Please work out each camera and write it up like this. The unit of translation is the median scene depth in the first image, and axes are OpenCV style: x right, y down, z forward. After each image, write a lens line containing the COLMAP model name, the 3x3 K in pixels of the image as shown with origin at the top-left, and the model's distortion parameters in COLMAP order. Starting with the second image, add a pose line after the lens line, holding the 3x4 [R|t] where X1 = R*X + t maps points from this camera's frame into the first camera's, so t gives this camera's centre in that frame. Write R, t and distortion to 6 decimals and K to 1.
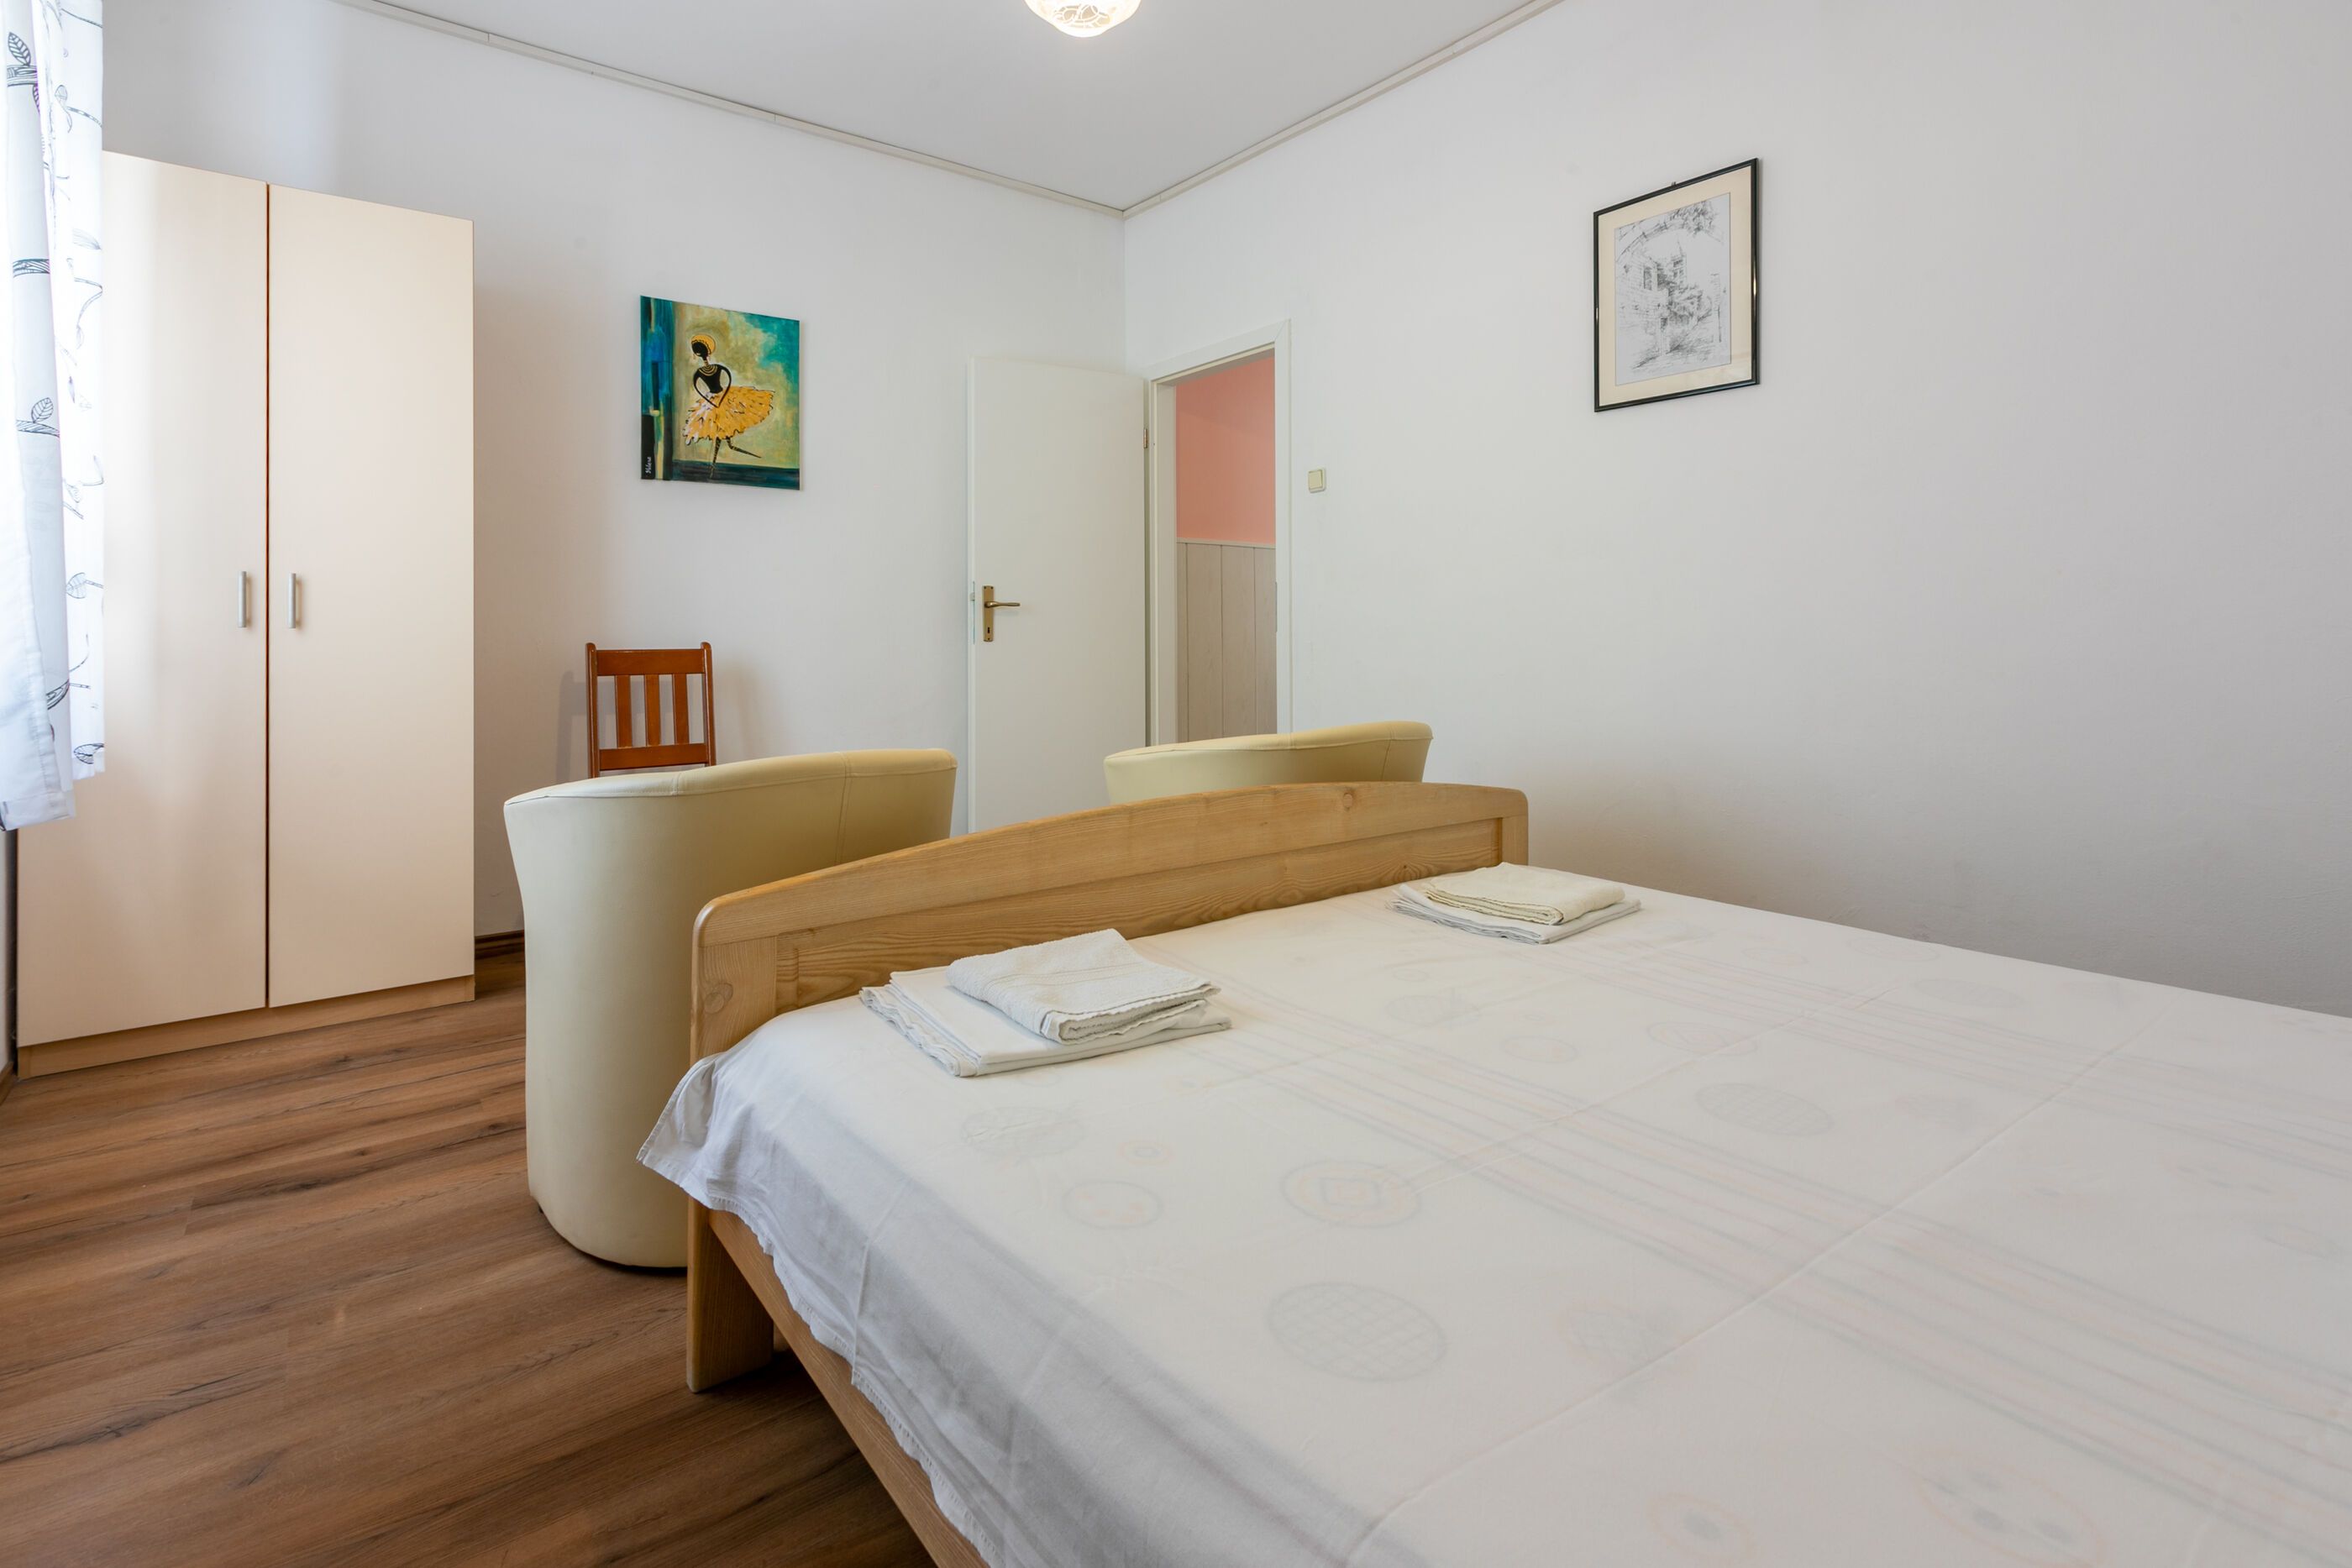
lens RADIAL K [[1076.6, 0, 1178.1], [0, 1076.6, 619.3], [0, 0, 1]] dist [0.001656, -0.000426]
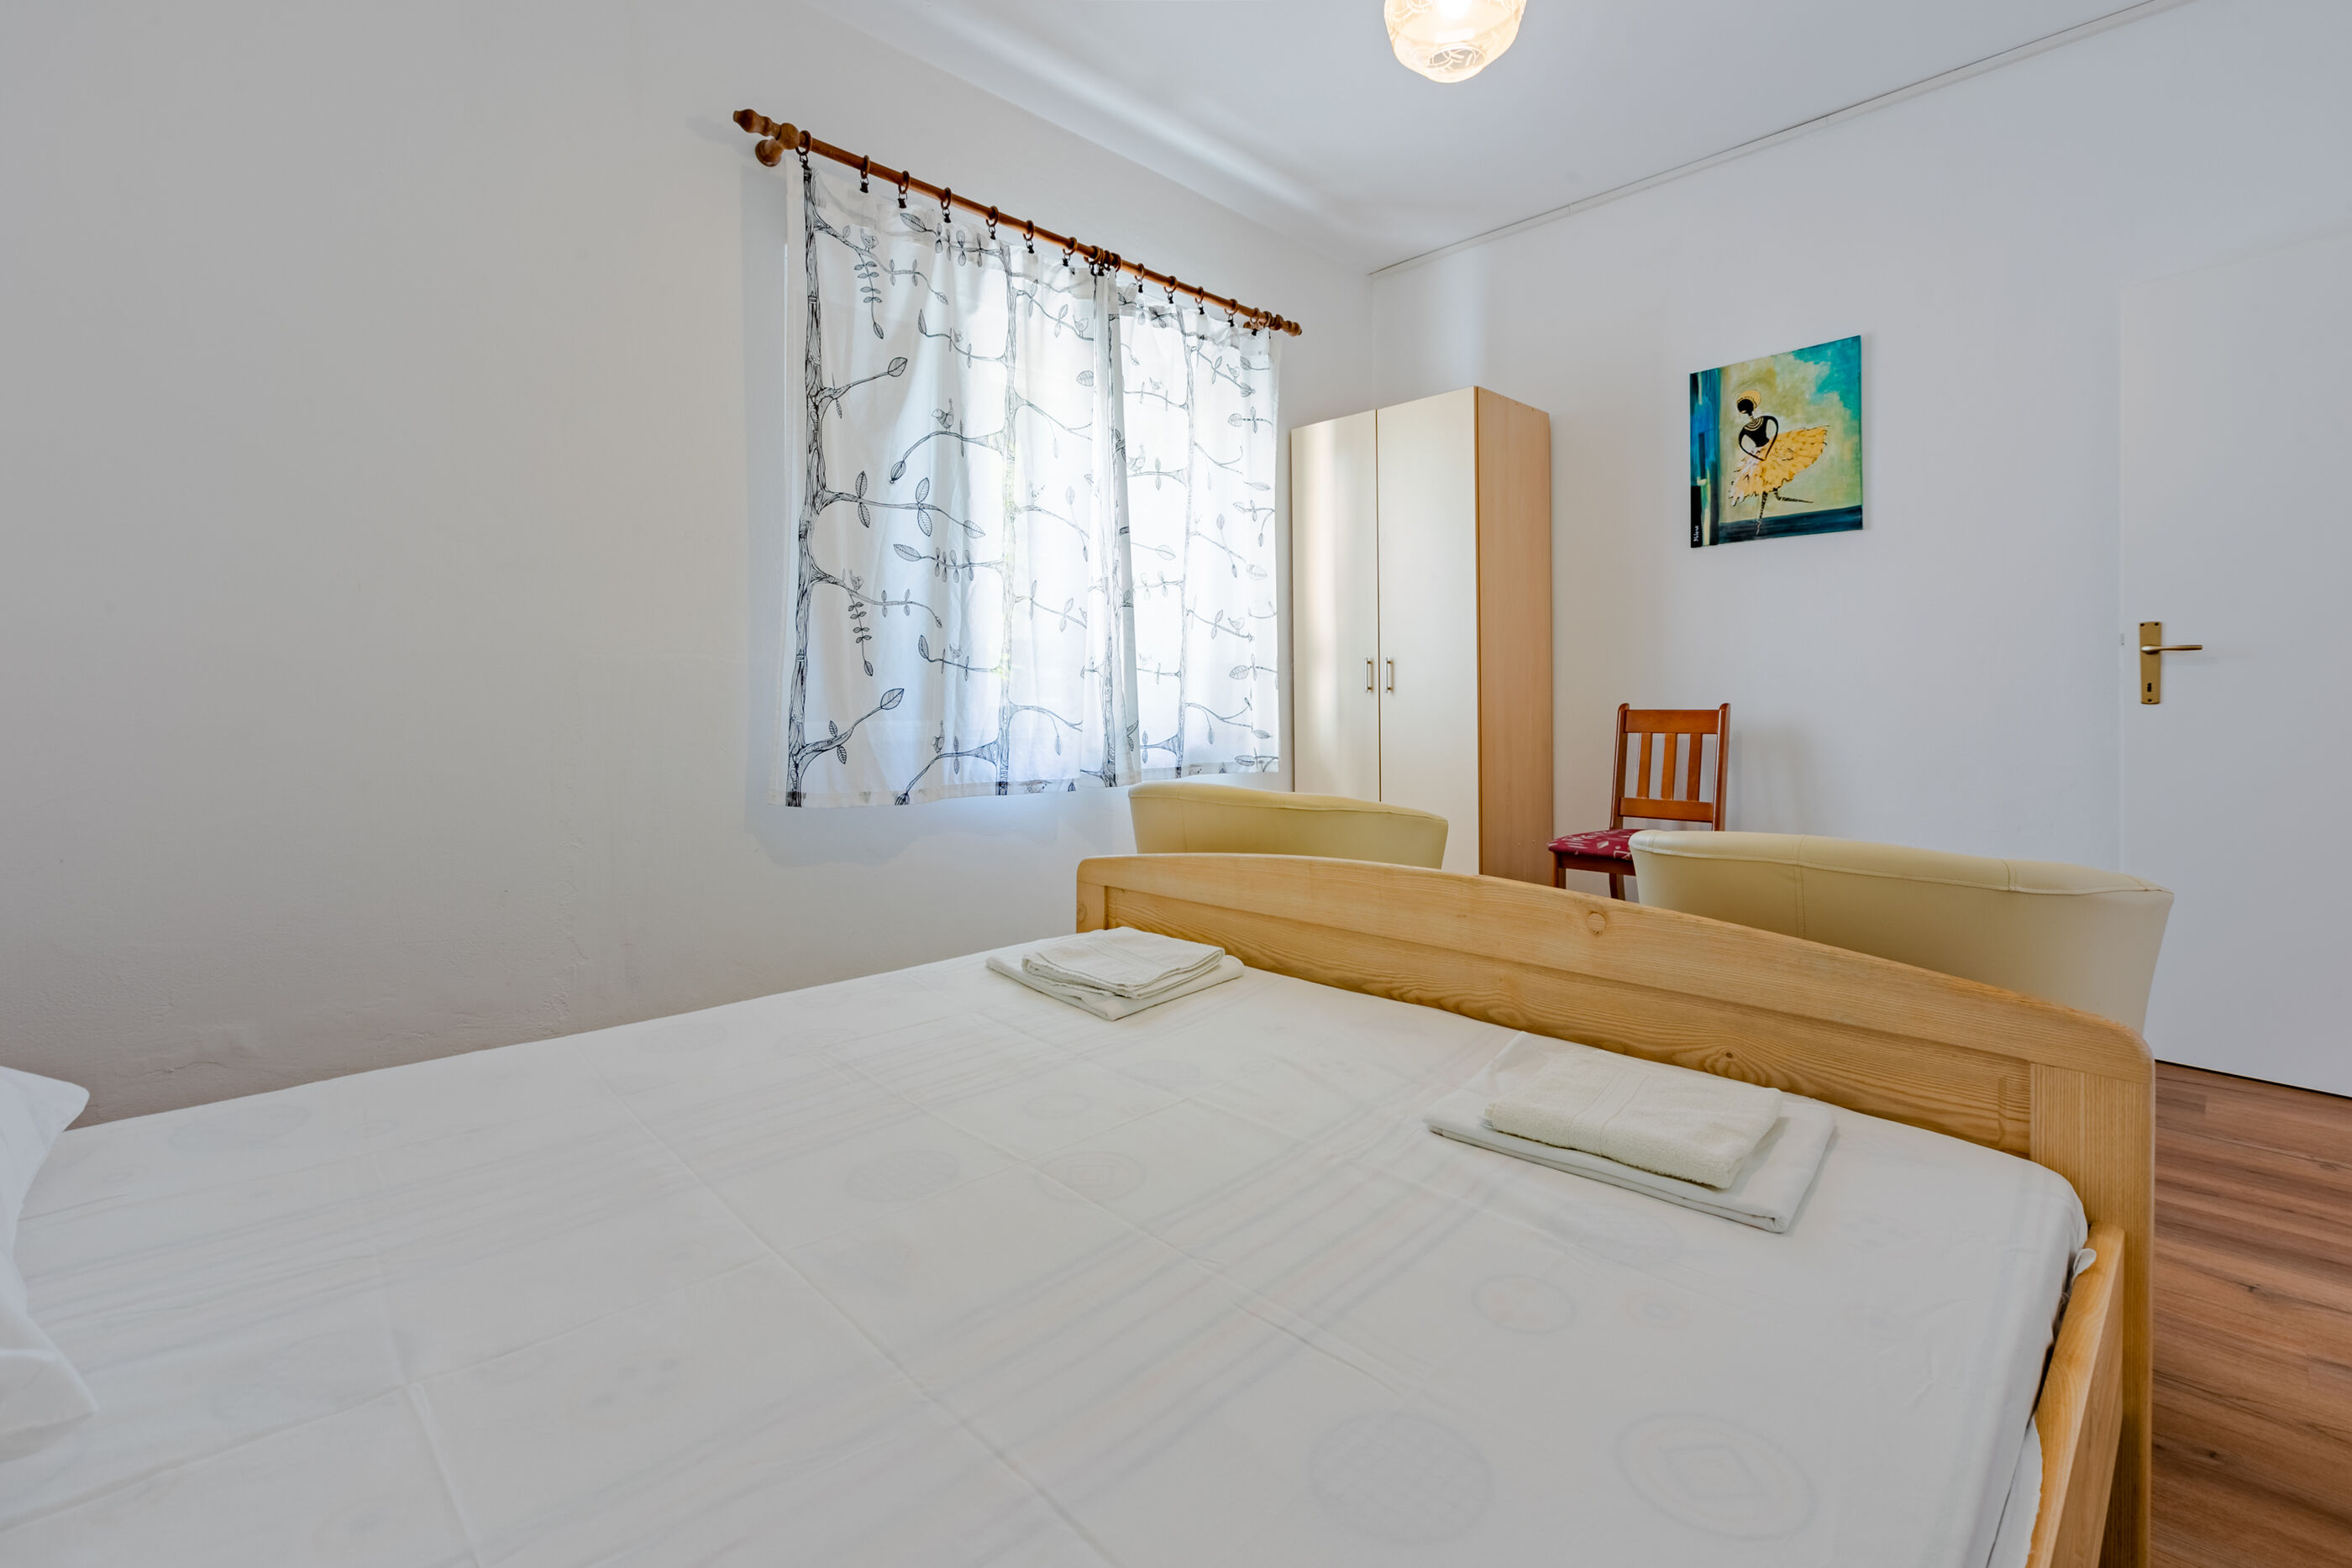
lens RADIAL K [[1076.6, 0, 1145.7], [0, 1076.6, 705.7], [0, 0, 1]] dist [0.001656, -0.000426]
pose [[0.114817, 0.009237, -0.993344, 0.489137], [0.020030, 0.999732, 0.011612, 0.001277], [0.993185, -0.021230, 0.114602, 0.344659]]
